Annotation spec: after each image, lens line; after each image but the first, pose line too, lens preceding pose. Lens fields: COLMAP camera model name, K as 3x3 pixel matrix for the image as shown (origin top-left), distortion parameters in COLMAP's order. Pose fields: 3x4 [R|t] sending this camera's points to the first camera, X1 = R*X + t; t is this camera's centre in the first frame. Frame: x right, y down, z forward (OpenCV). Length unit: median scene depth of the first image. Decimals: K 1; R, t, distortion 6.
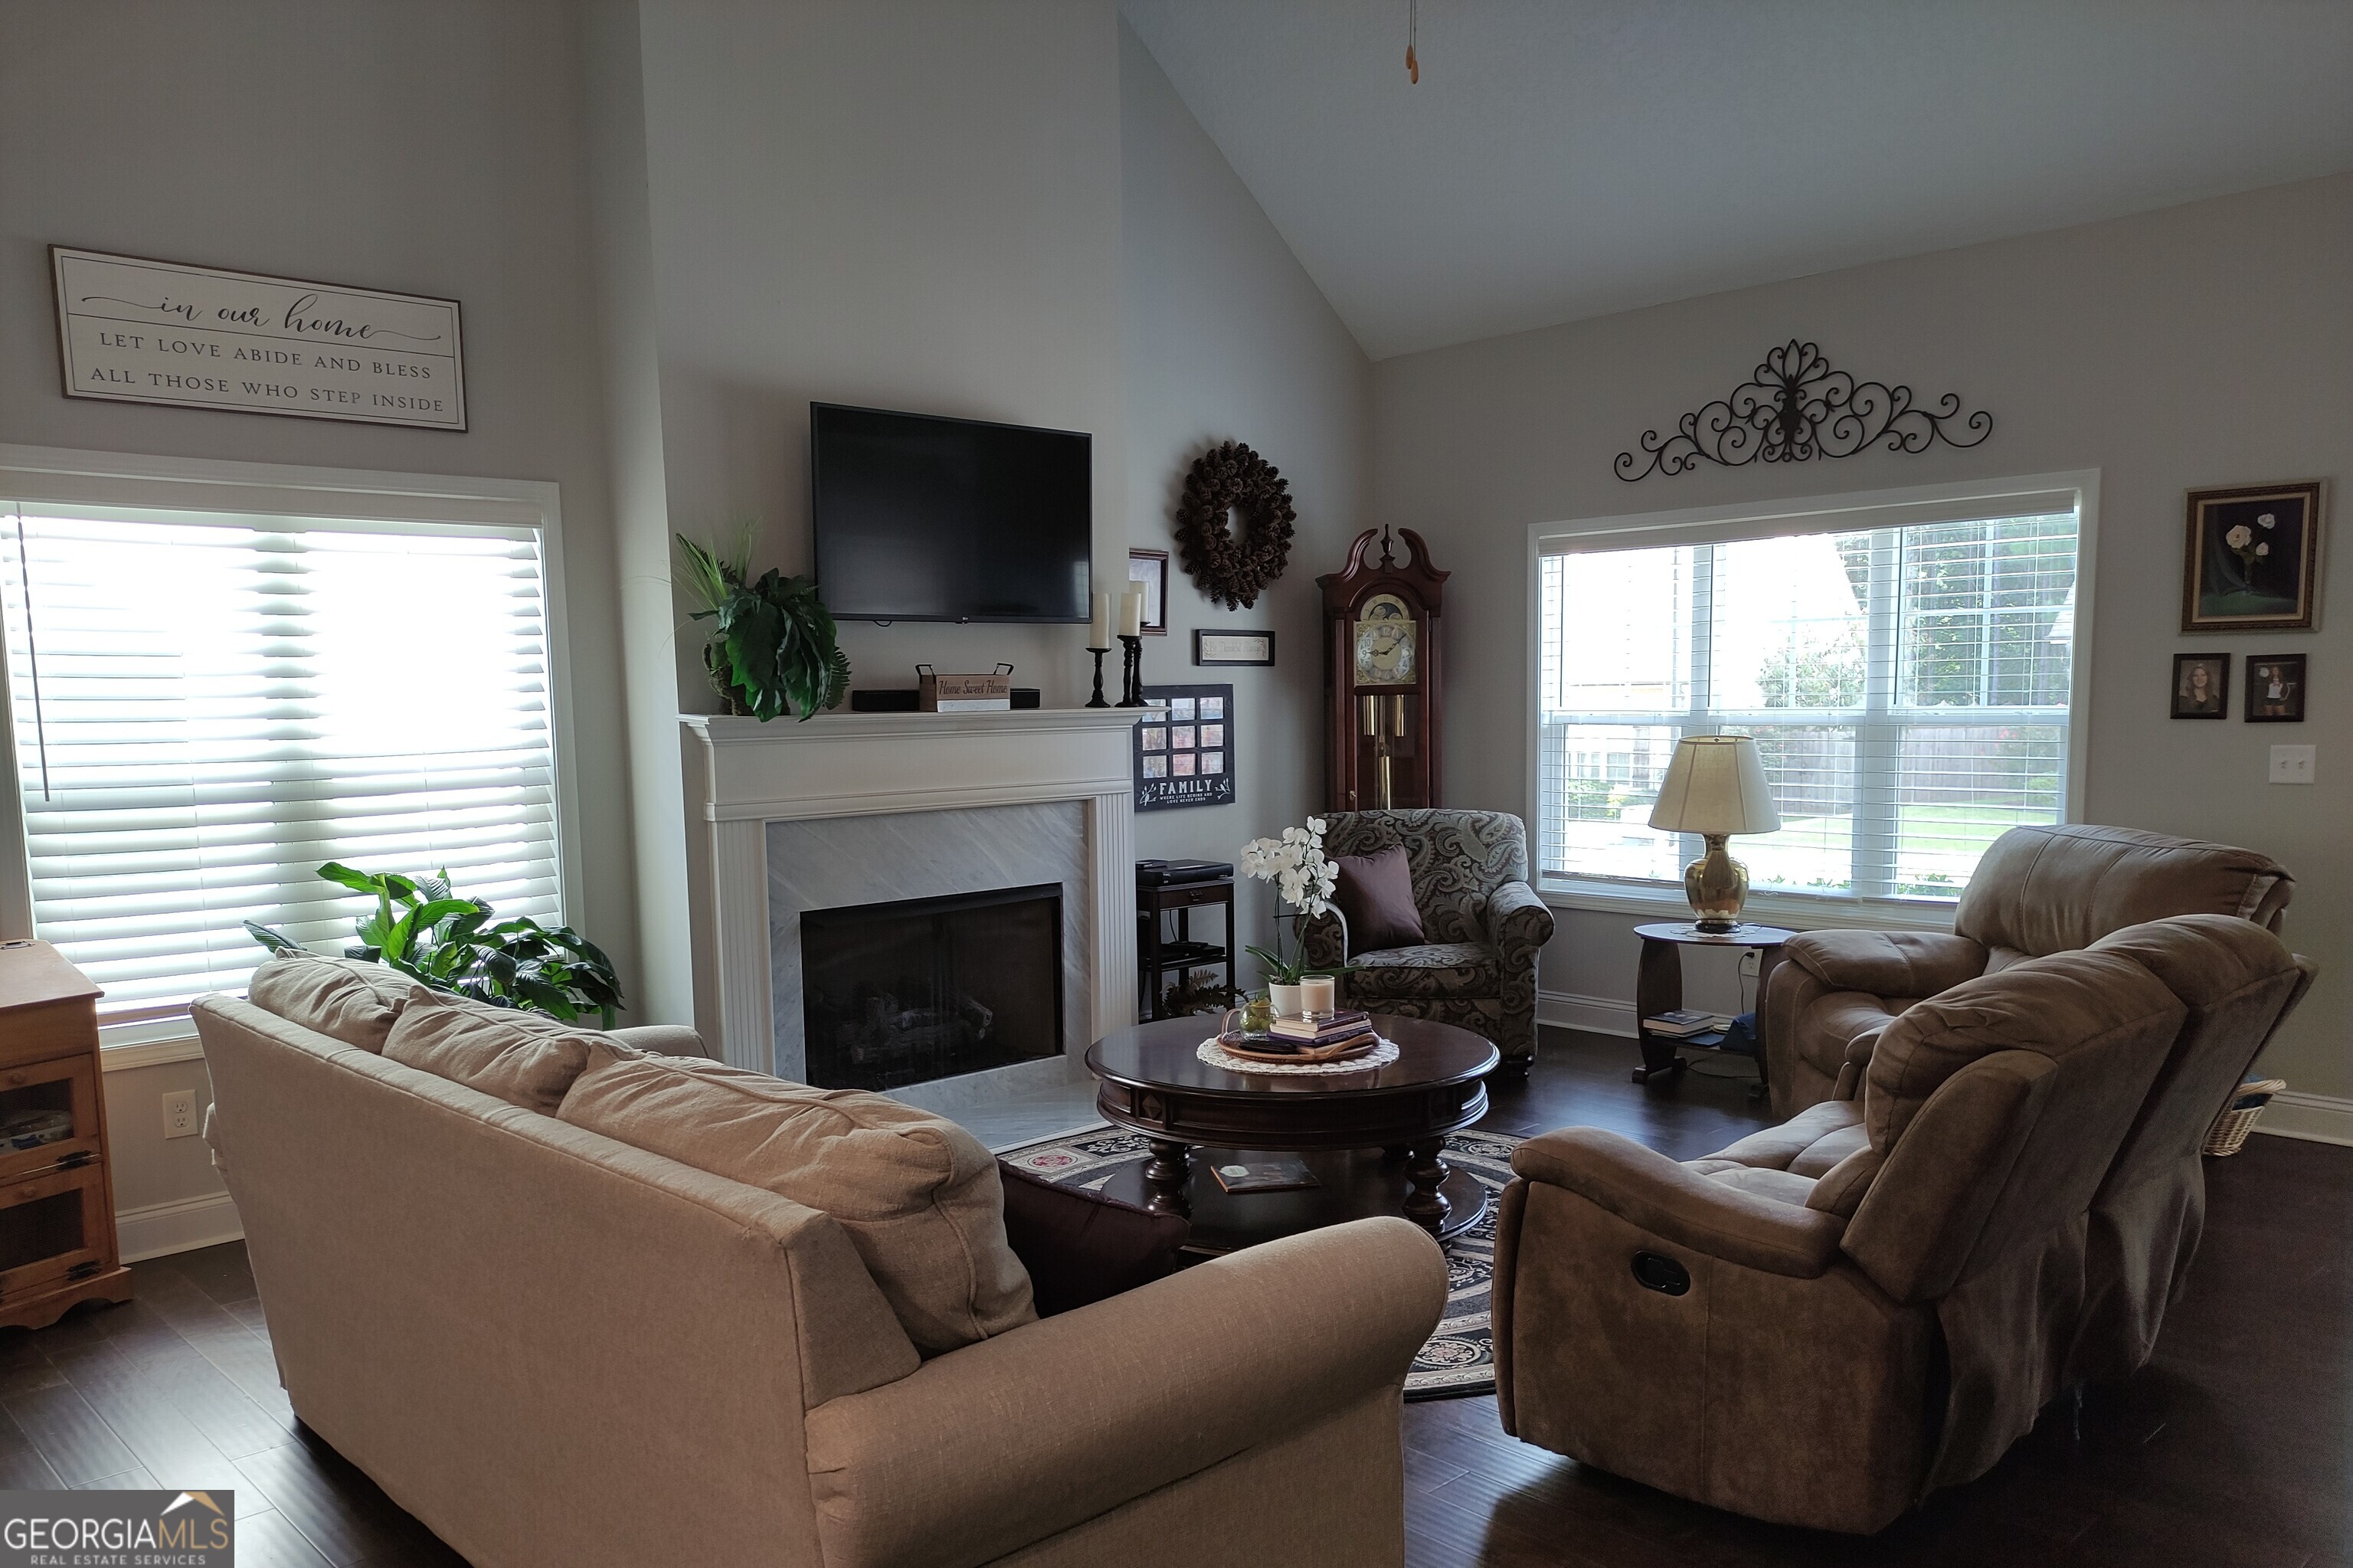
lens RADIAL K [[1708.1, 0, 1175.8], [0, 1708.1, 876.6], [0, 0, 1]] dist [0.044307, -0.041884]
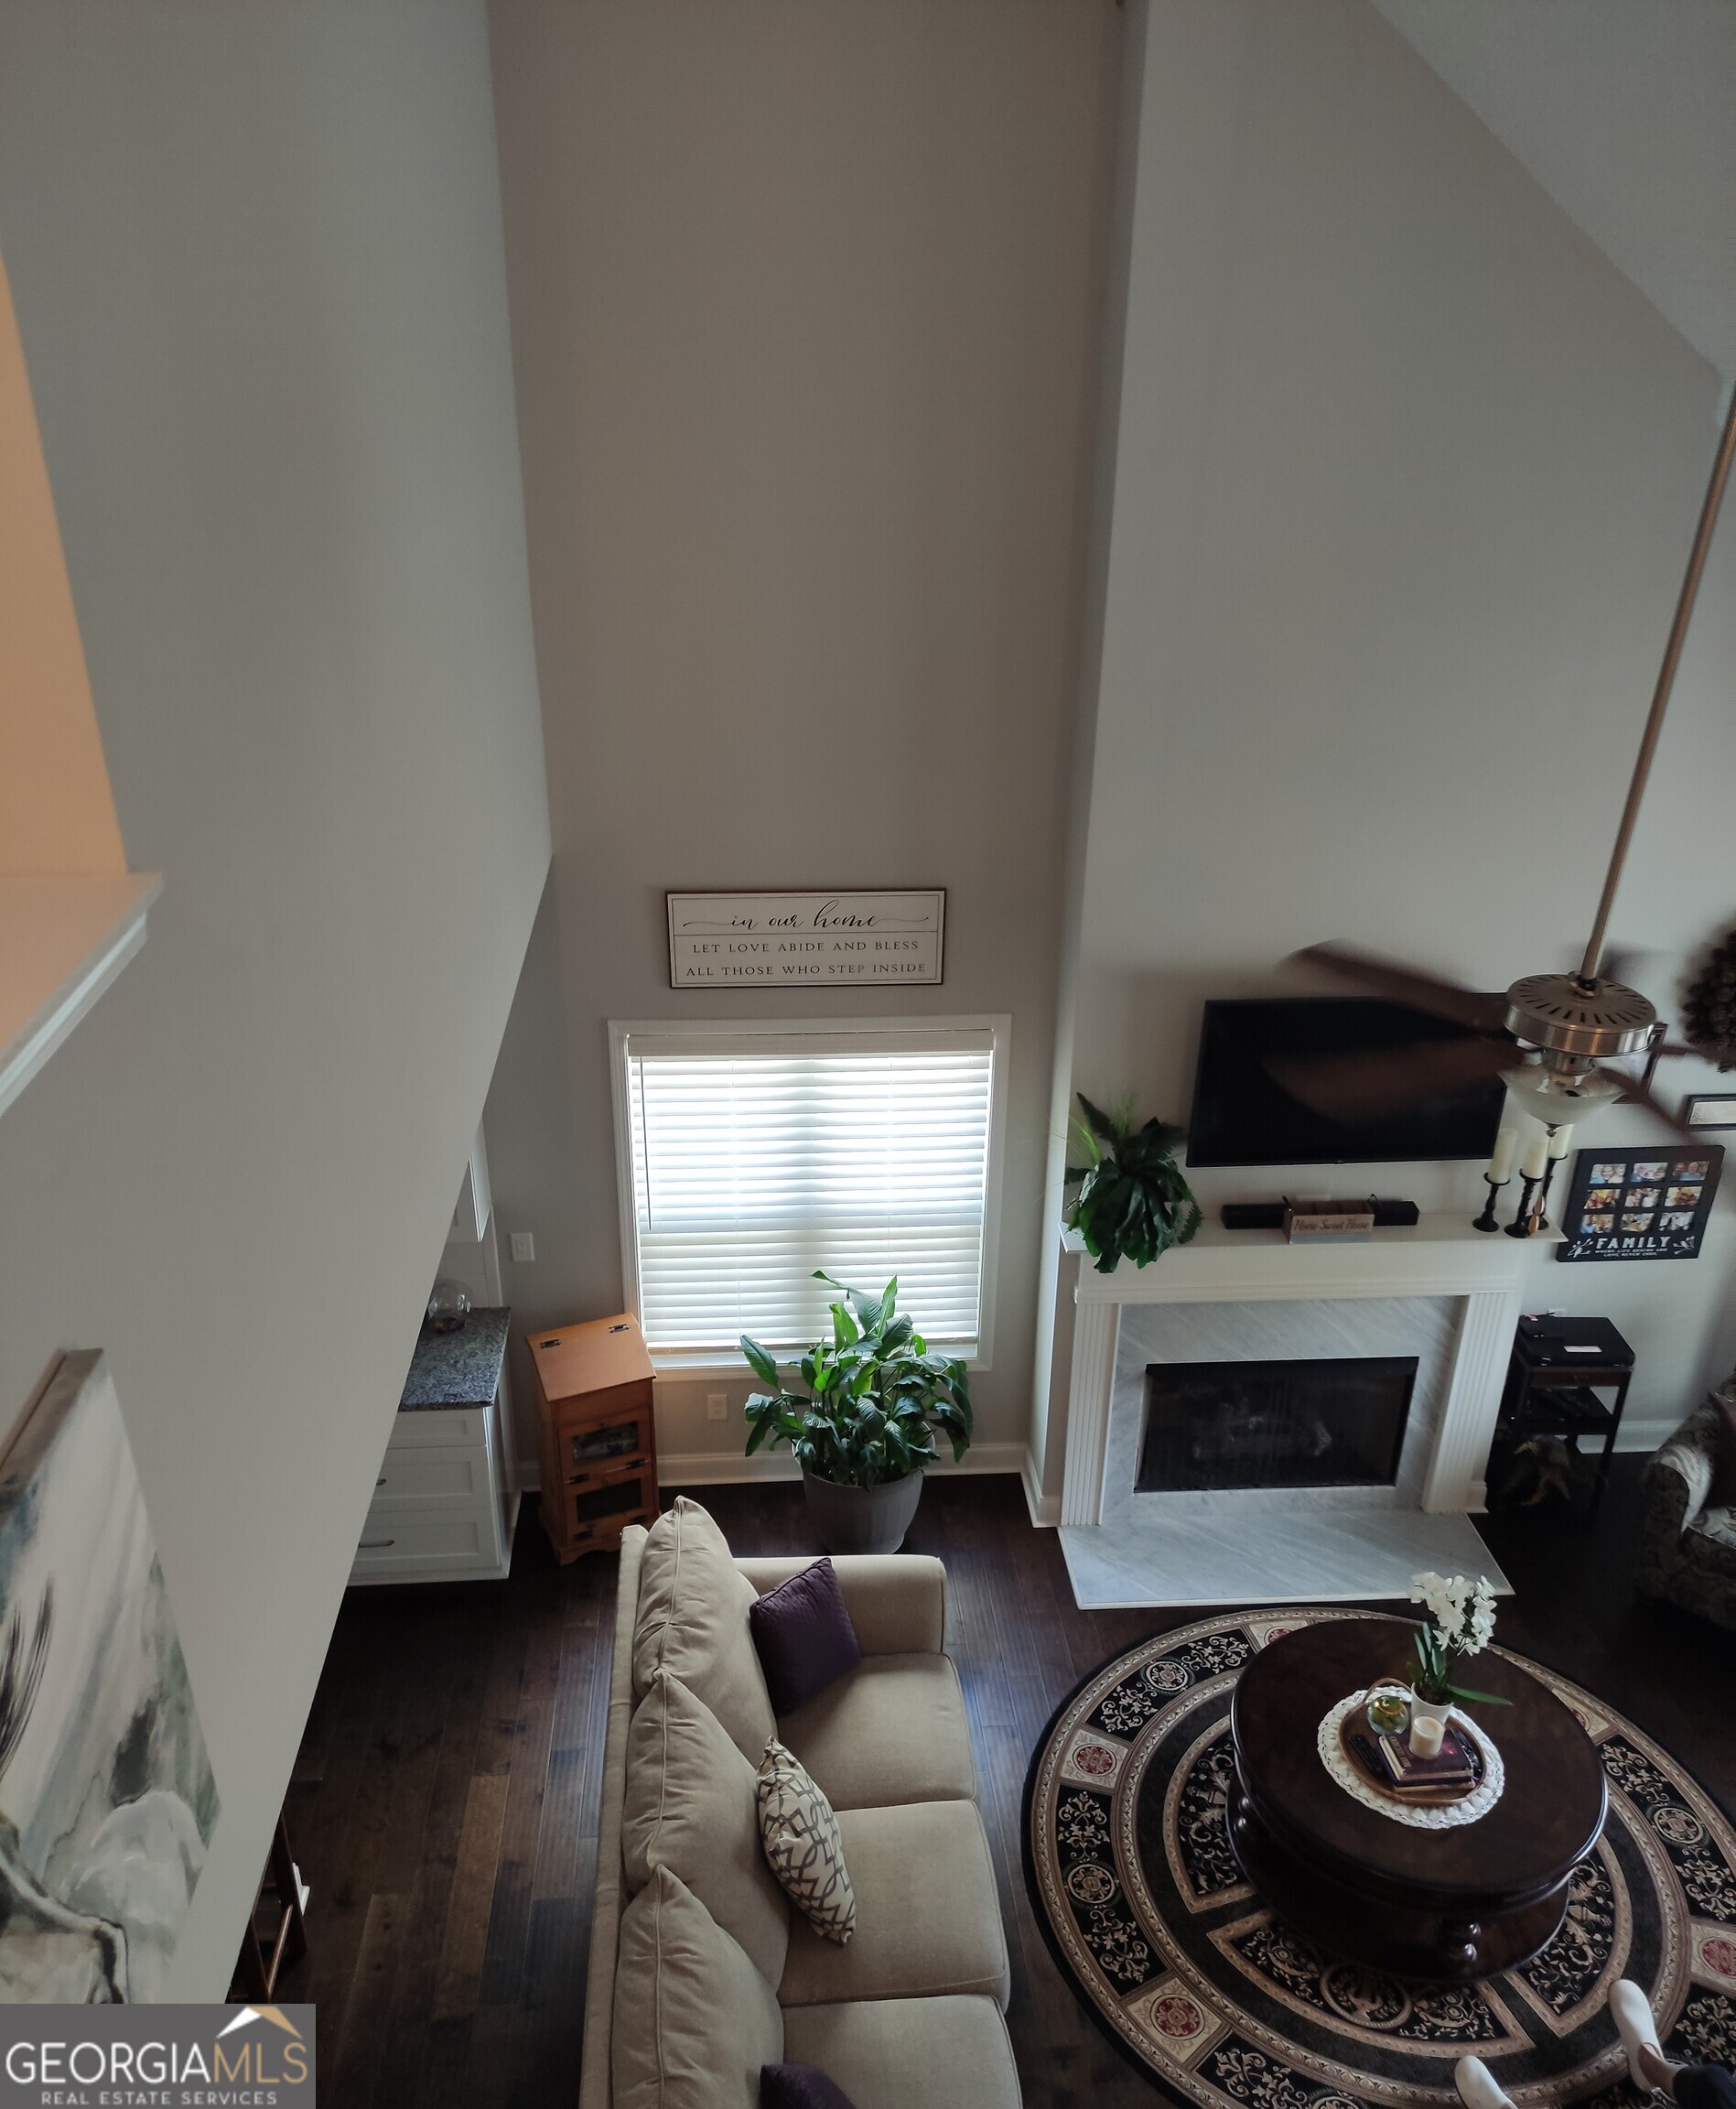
lens RADIAL K [[1706.9, 0, 904.2], [0, 1706.9, 1112.4], [0, 0, 1]] dist [0.084440, -0.108104]
pose [[0.776456, 0.310054, -0.548619, 0.273269], [-0.098539, 0.919614, 0.380263, -0.618639], [0.622420, -0.241197, 0.744593, 0.022841]]
